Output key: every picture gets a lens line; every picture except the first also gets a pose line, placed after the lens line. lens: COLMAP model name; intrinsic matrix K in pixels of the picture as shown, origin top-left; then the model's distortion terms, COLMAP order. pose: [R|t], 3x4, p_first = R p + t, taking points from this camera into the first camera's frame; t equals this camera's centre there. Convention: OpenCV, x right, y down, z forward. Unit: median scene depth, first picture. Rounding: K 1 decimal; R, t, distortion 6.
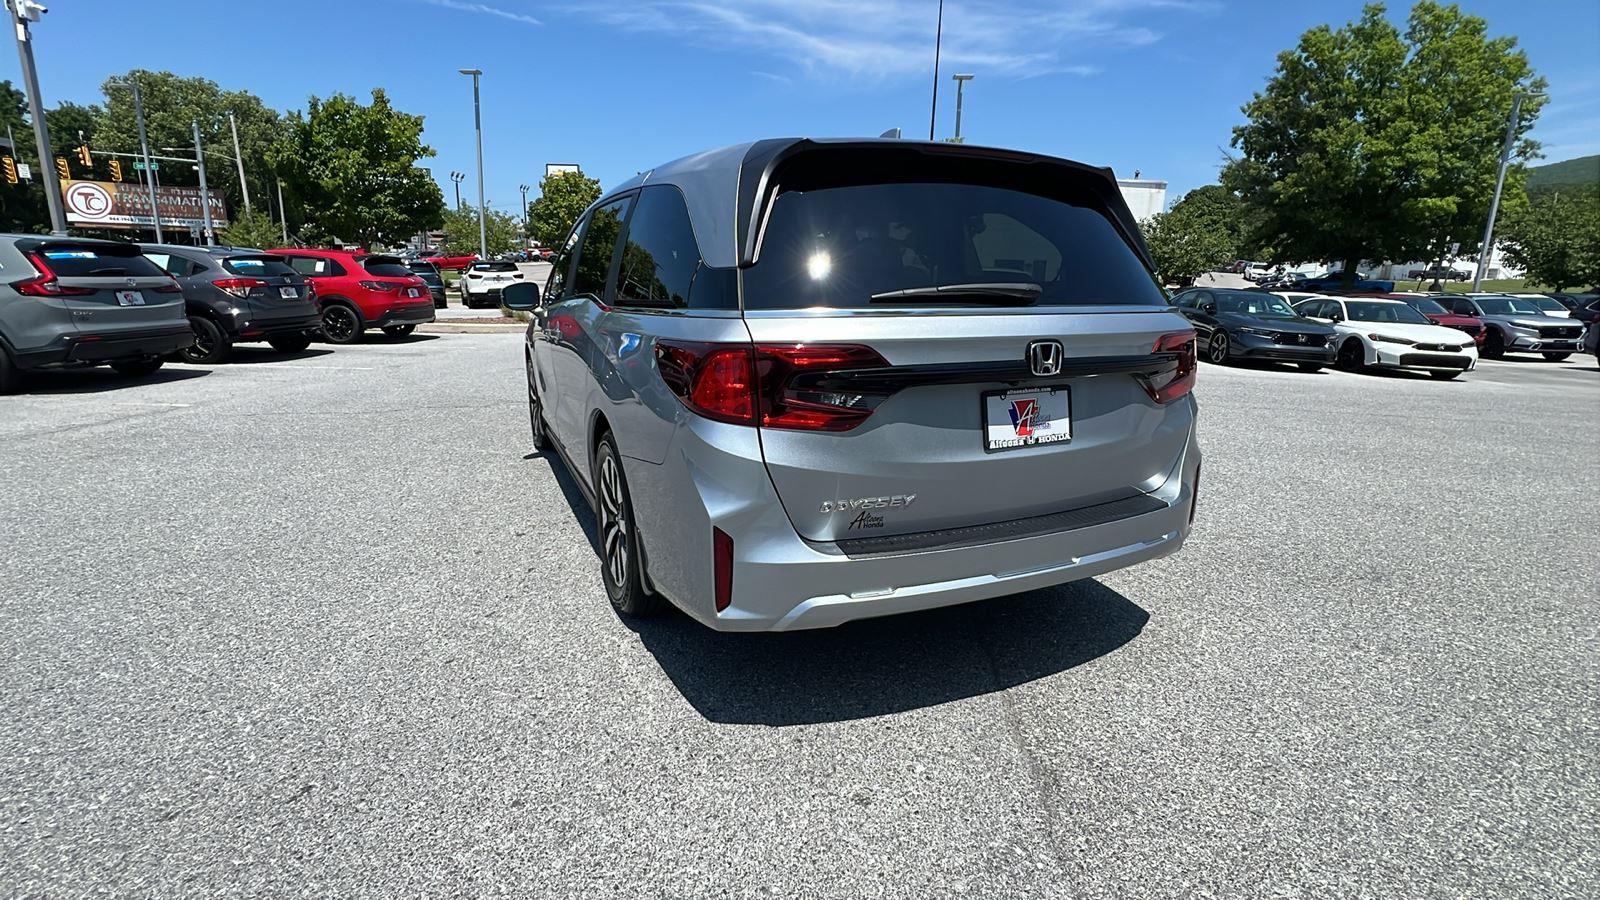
lens RADIAL K [[733.9, 0, 794.2], [0, 733.9, 445.2], [0, 0, 1]] dist [-0.001984, 0.000662]
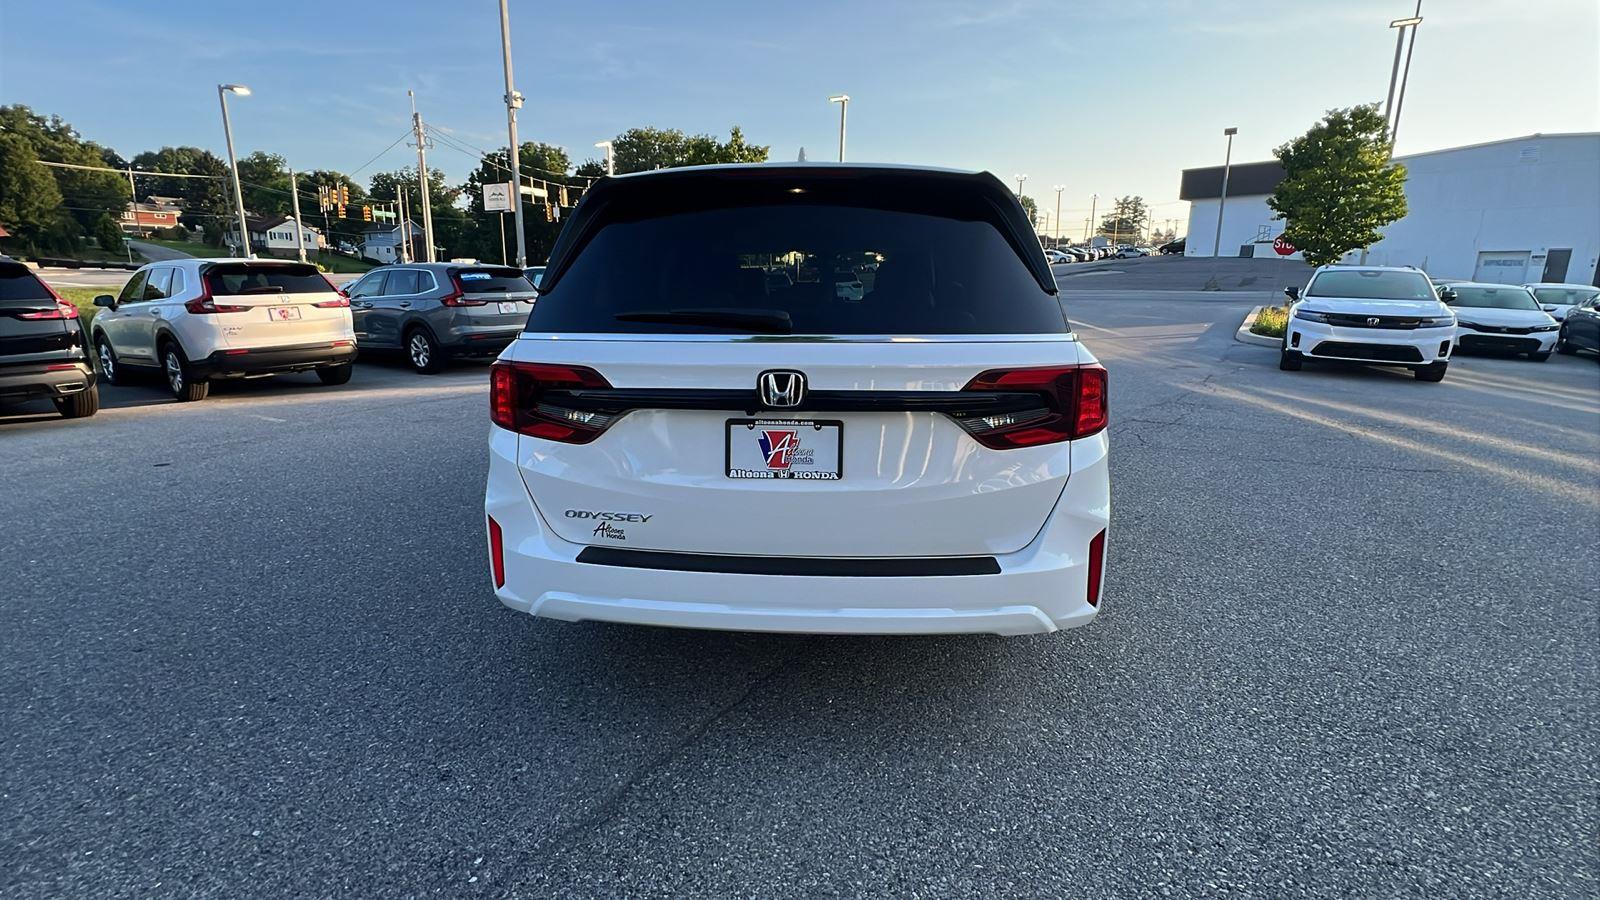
lens RADIAL K [[734.9, 0, 796.0], [0, 734.9, 445.9], [0, 0, 1]] dist [-0.002291, 0.000789]
pose [[0.876857, 0.090041, -0.472244, 0.248116], [-0.092962, 0.995521, 0.017203, -0.019510], [0.471678, 0.028816, 0.881300, 0.061561]]
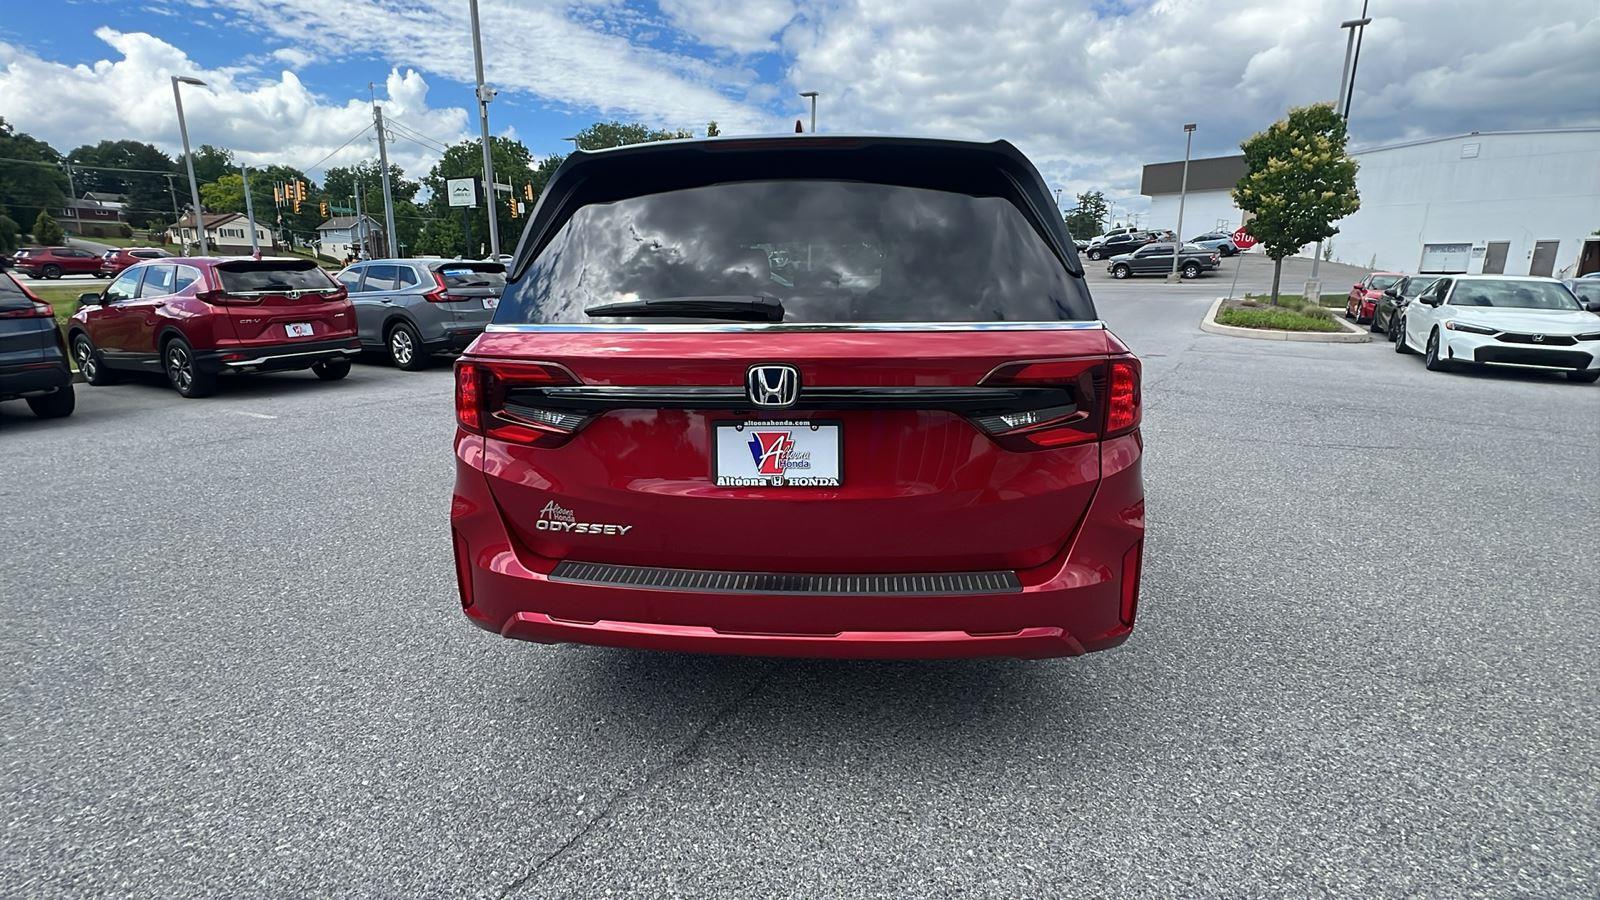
lens RADIAL K [[735.3, 0, 796.3], [0, 735.3, 446.3], [0, 0, 1]] dist [-0.001707, 0.000136]
pose [[0.896929, 0.079437, -0.434981, 0.230304], [-0.078598, 0.996707, 0.019951, -0.007900], [0.435133, 0.016294, 0.900219, 0.025123]]
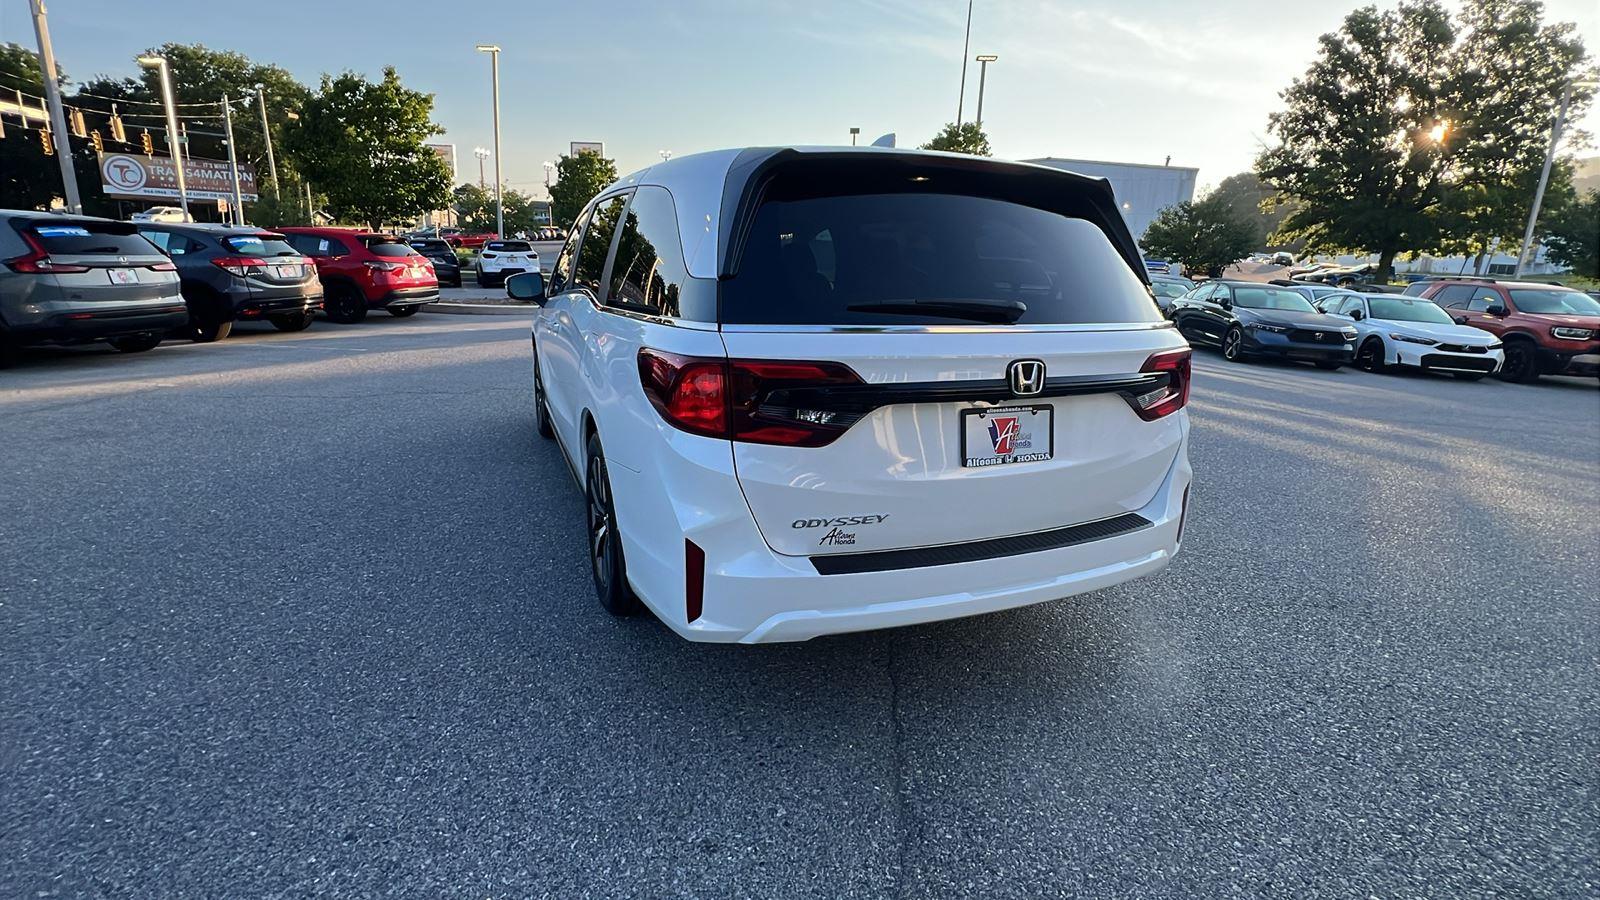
lens RADIAL K [[734.9, 0, 796.0], [0, 734.9, 445.9], [0, 0, 1]] dist [-0.002291, 0.000789]
pose [[0.999369, 0.023067, -0.027009, 0.052307], [-0.022417, 0.999458, 0.024123, -0.014284], [0.027551, -0.023502, 0.999344, 0.016004]]
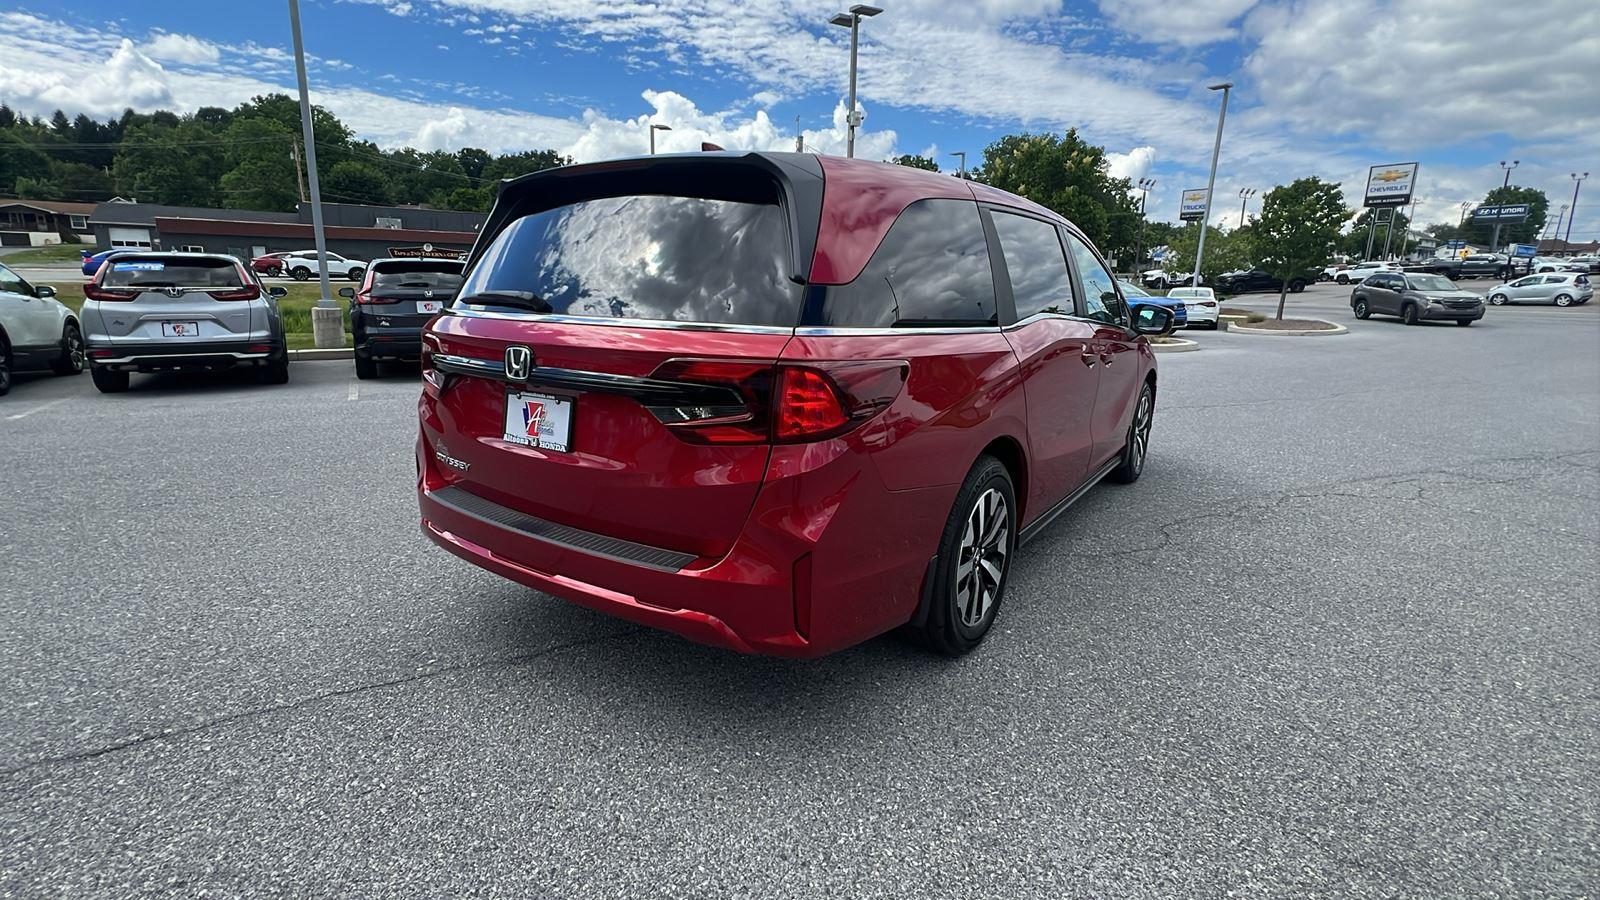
lens RADIAL K [[735.3, 0, 796.3], [0, 735.3, 446.3], [0, 0, 1]] dist [-0.001707, 0.000136]
pose [[0.560277, 0.173918, -0.809841, 0.411771], [-0.194614, 0.977979, 0.075386, -0.031470], [0.805118, 0.115370, 0.581786, 0.146679]]
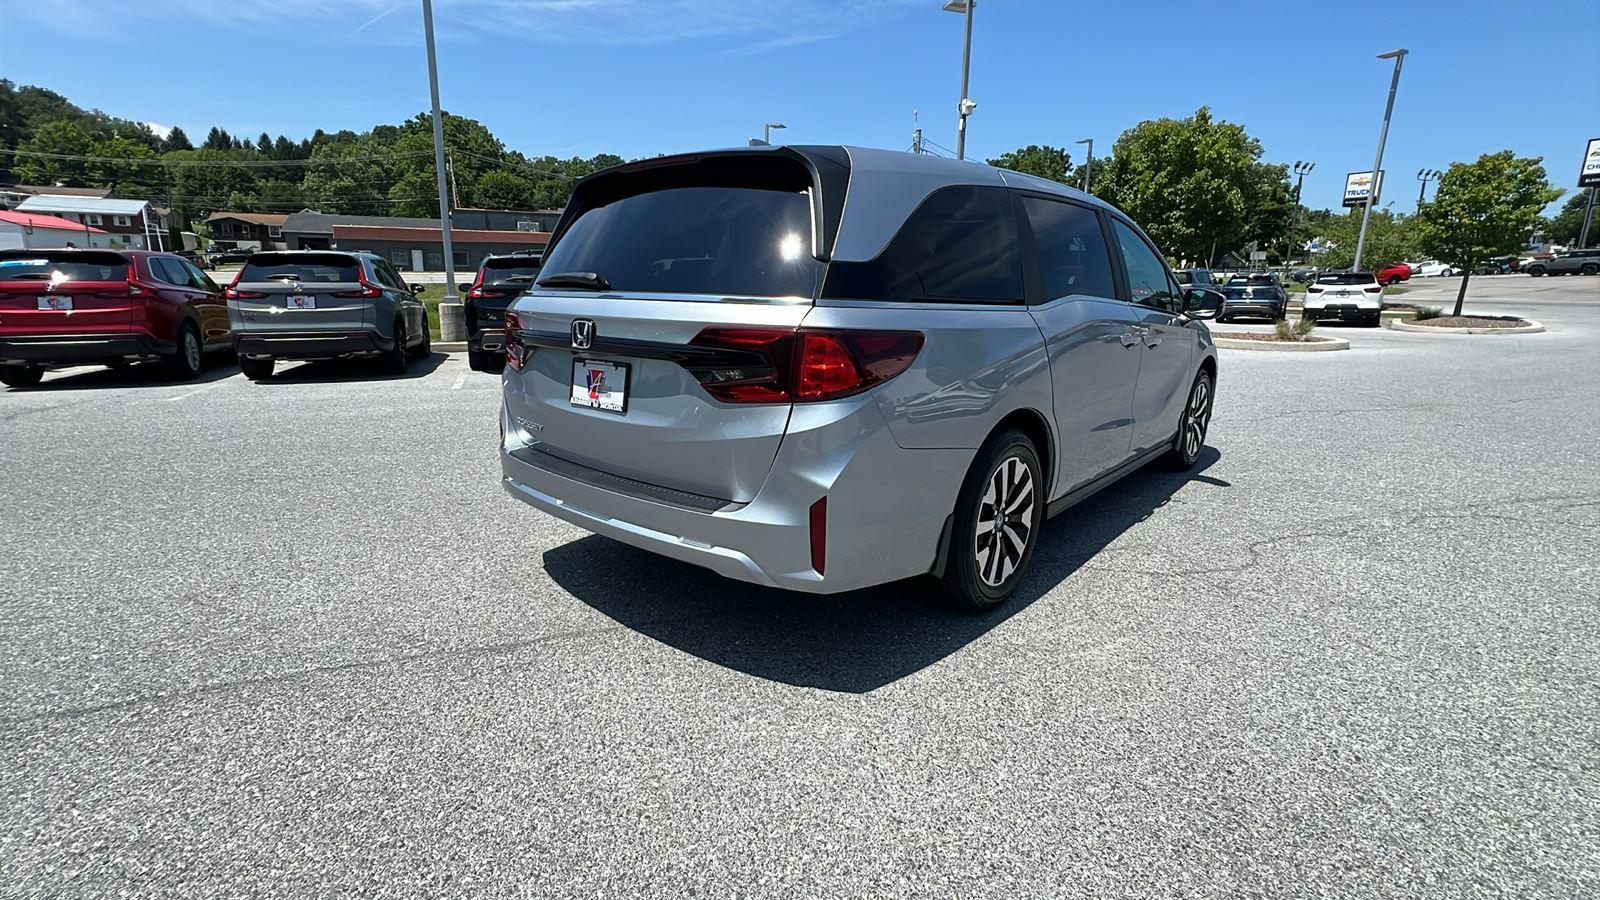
lens RADIAL K [[734.9, 0, 796.0], [0, 734.9, 445.9], [0, 0, 1]] dist [-0.002291, 0.000789]
pose [[0.422964, 0.189255, -0.886163, 0.416541], [-0.206895, 0.972284, 0.108897, -0.037479], [0.882211, 0.137283, 0.450396, 0.206399]]
